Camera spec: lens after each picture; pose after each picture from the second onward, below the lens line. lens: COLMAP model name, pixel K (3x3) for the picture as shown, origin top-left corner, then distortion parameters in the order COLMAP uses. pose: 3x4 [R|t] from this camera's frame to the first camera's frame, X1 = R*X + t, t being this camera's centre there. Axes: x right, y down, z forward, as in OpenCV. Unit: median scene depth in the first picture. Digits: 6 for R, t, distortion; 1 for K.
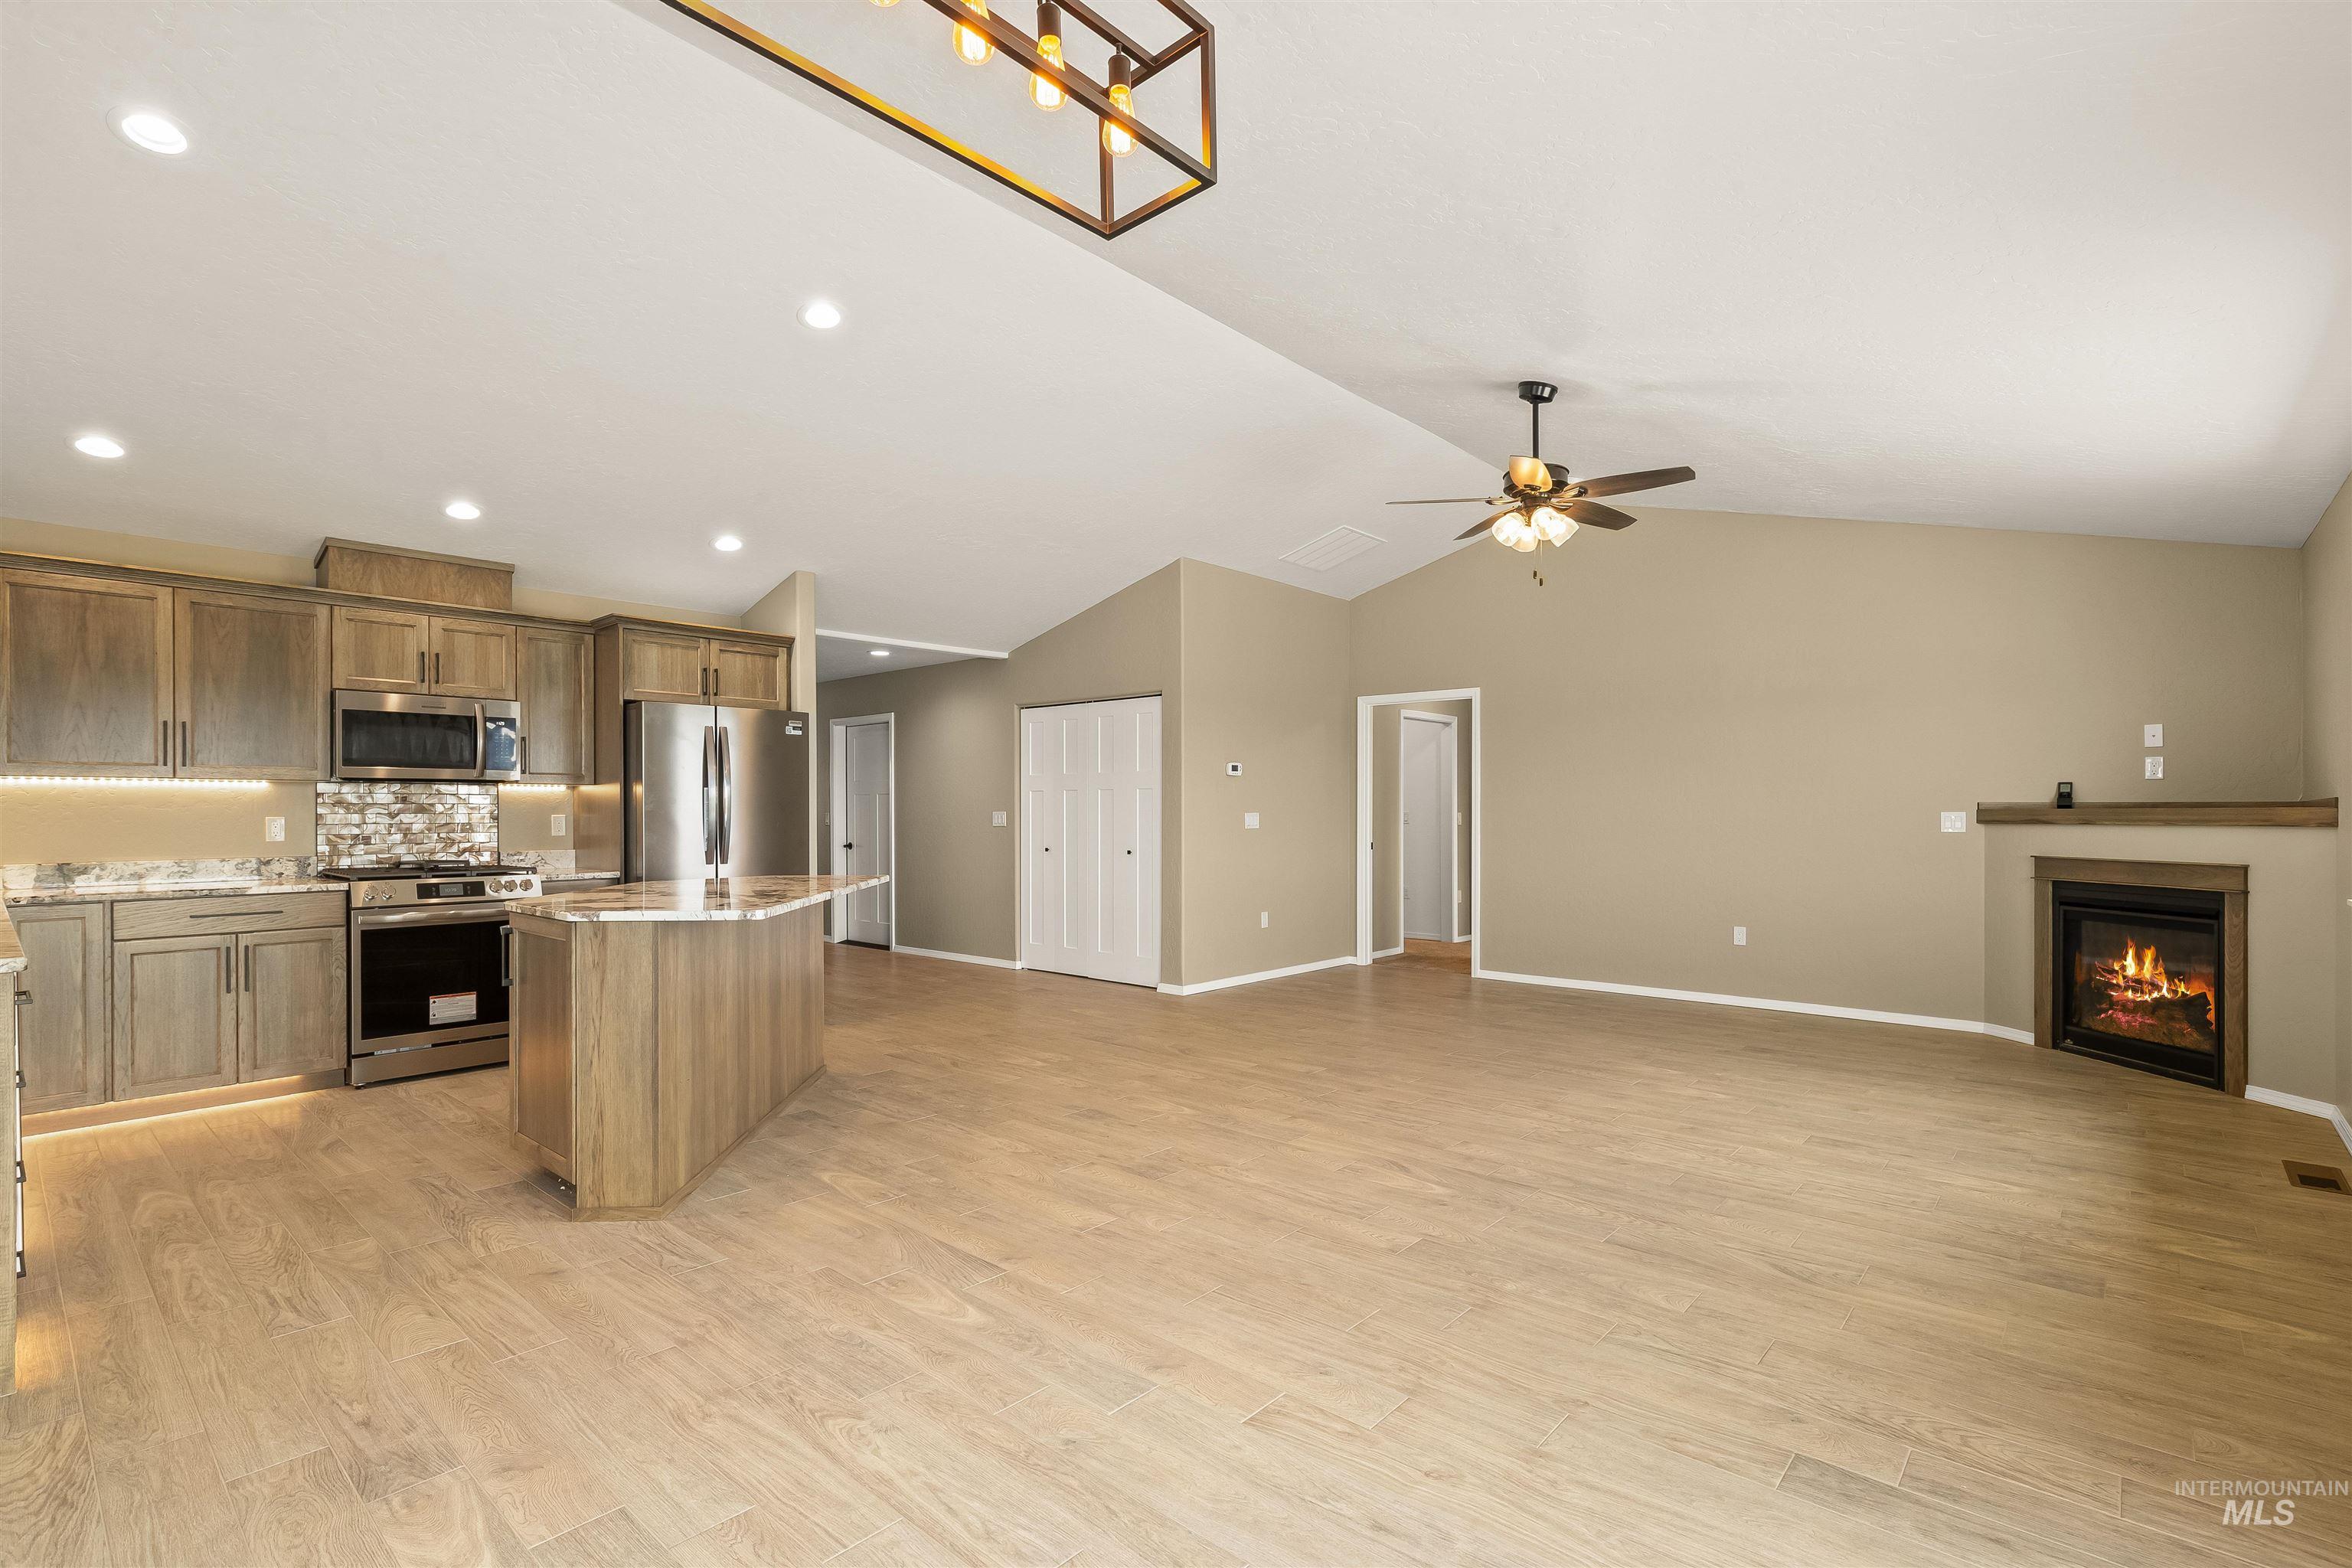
lens RADIAL K [[1075.6, 0, 1166.2], [0, 1075.6, 800.2], [0, 0, 1]] dist [0.002495, 0.000214]
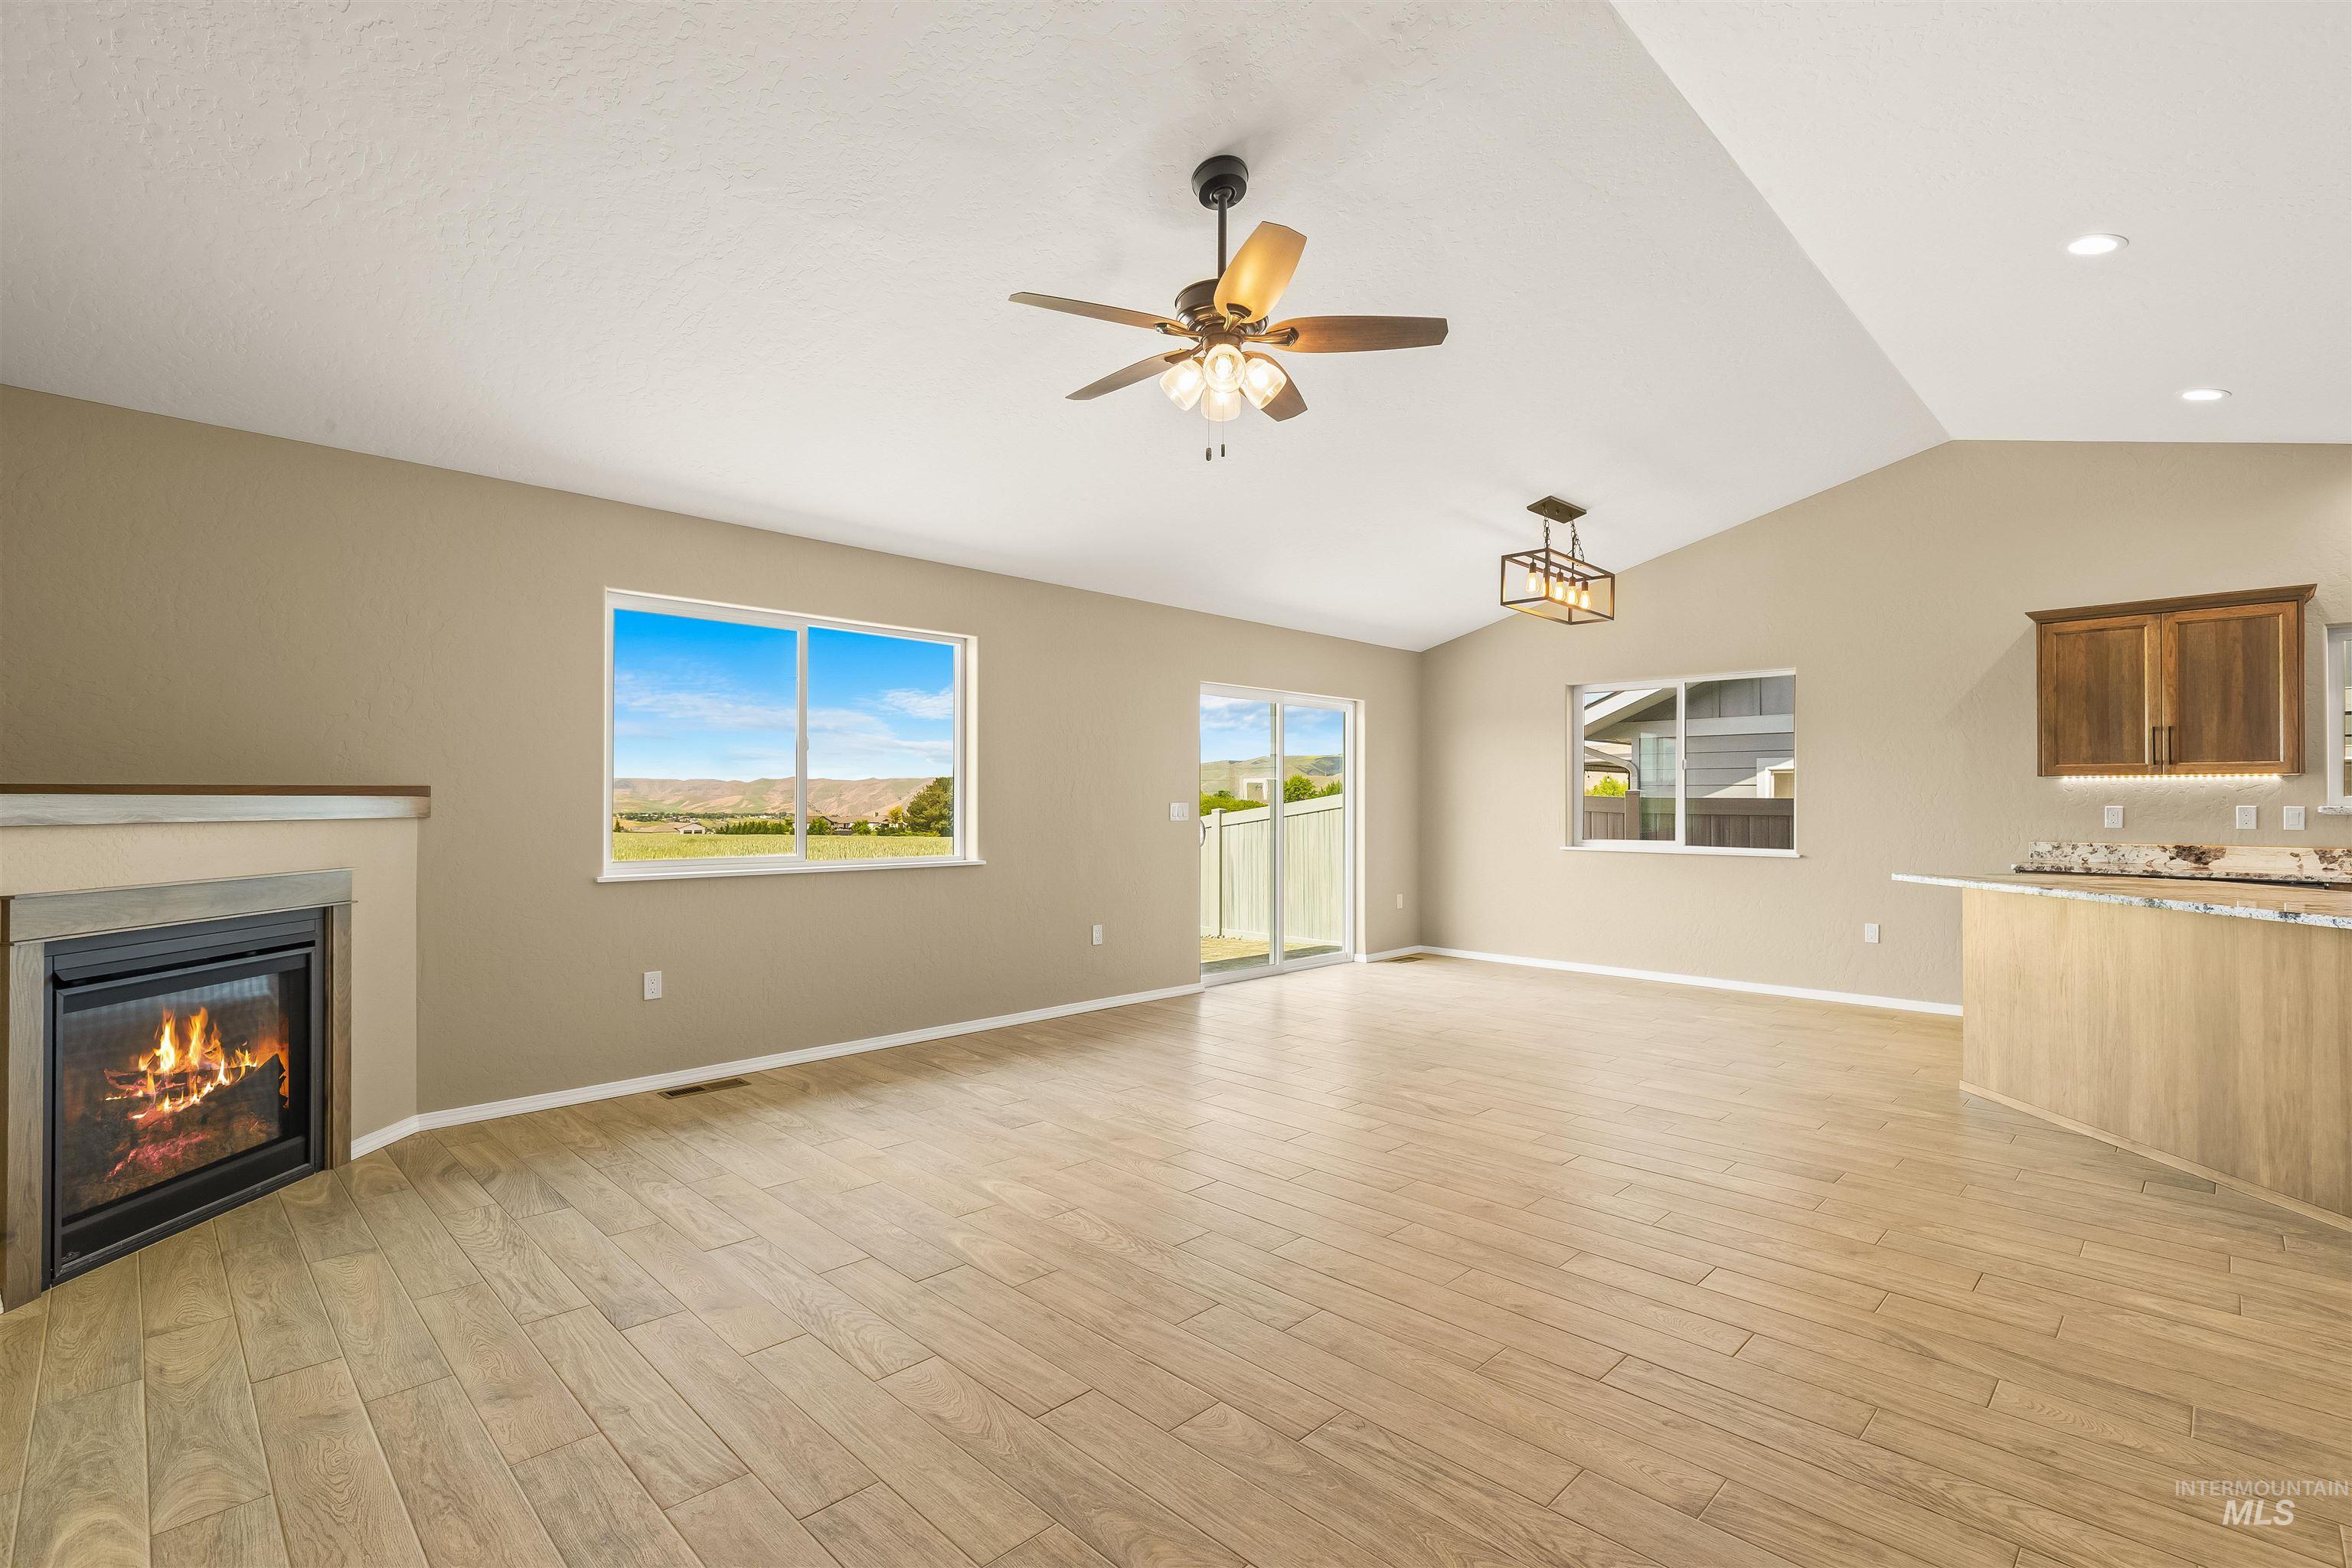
lens RADIAL K [[1075.6, 0, 1217.3], [0, 1075.6, 812.5], [0, 0, 1]] dist [0.002495, 0.000214]
pose [[-0.999968, -0.003271, 0.007285, 0.337375], [-0.003321, 0.999971, -0.006808, 0.025173], [-0.007263, -0.006832, -0.999950, 1.640836]]
